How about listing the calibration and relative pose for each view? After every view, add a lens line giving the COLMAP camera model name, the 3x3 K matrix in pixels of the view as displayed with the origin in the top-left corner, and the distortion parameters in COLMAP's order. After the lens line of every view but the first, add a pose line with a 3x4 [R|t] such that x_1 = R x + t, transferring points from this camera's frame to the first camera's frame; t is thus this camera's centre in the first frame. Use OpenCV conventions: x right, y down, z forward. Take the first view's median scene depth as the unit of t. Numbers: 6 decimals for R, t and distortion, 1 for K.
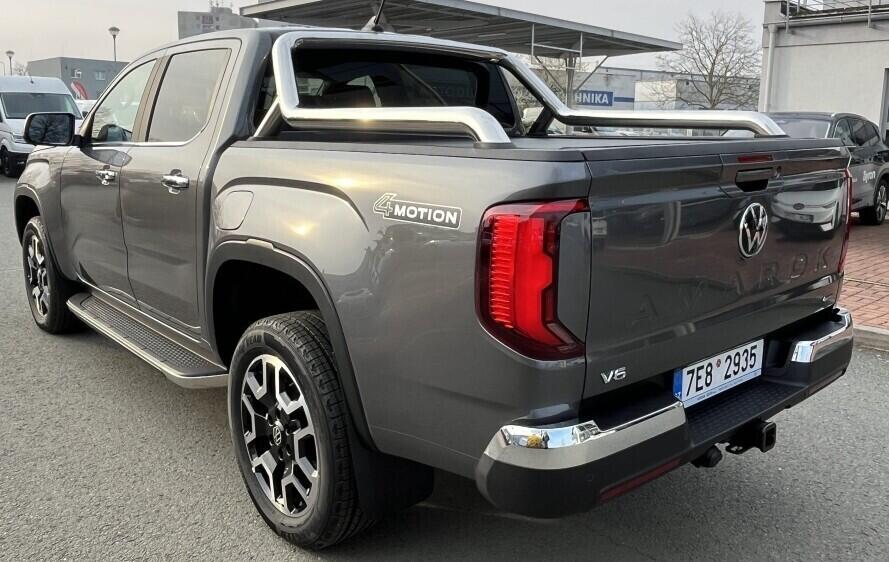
lens RADIAL K [[756.3, 0, 437.8], [0, 756.3, 279.7], [0, 0, 1]] dist [0.010016, 0.004949]
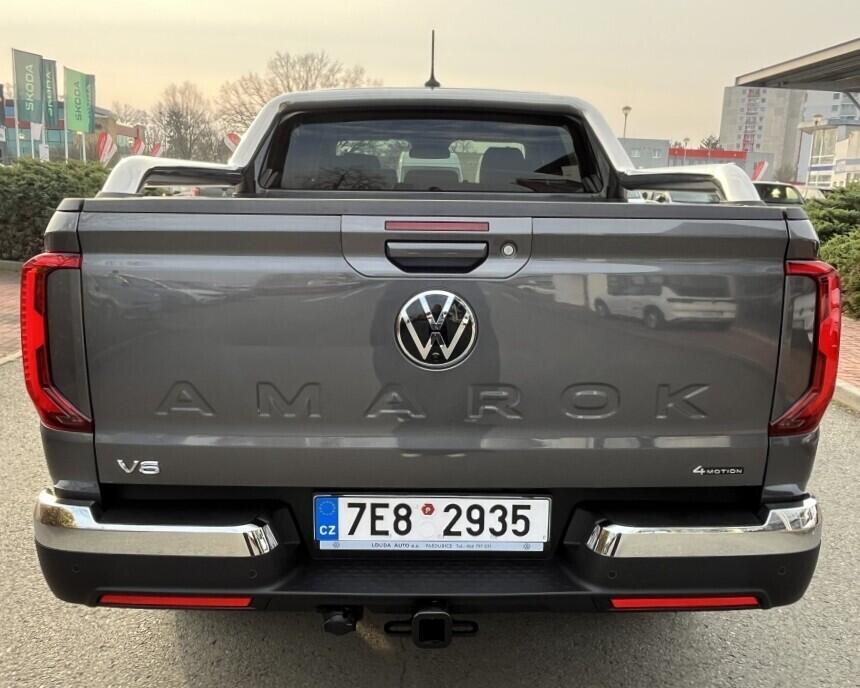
lens RADIAL K [[764.2, 0, 437.5], [0, 764.2, 337.5], [0, 0, 1]] dist [0.017394, -0.017042]
pose [[0.764065, 0.132989, -0.631283, 0.806548], [-0.149642, 0.988369, 0.027097, -0.072920], [0.627544, 0.073763, 0.775079, 0.416844]]
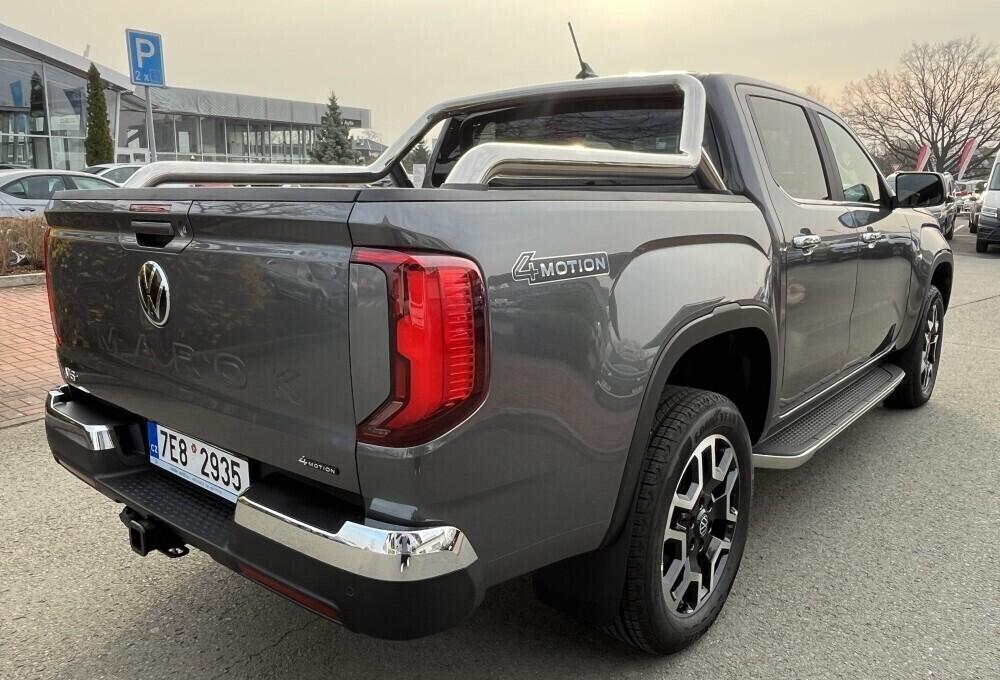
lens RADIAL K [[761.2, 0, 496.6], [0, 761.2, 340.3], [0, 0, 1]] dist [-0.005645, 0.005089]
pose [[0.154954, 0.190245, -0.969431, 1.220084], [-0.211439, 0.964932, 0.155566, -0.212619], [0.965030, 0.180870, 0.189745, 1.127161]]
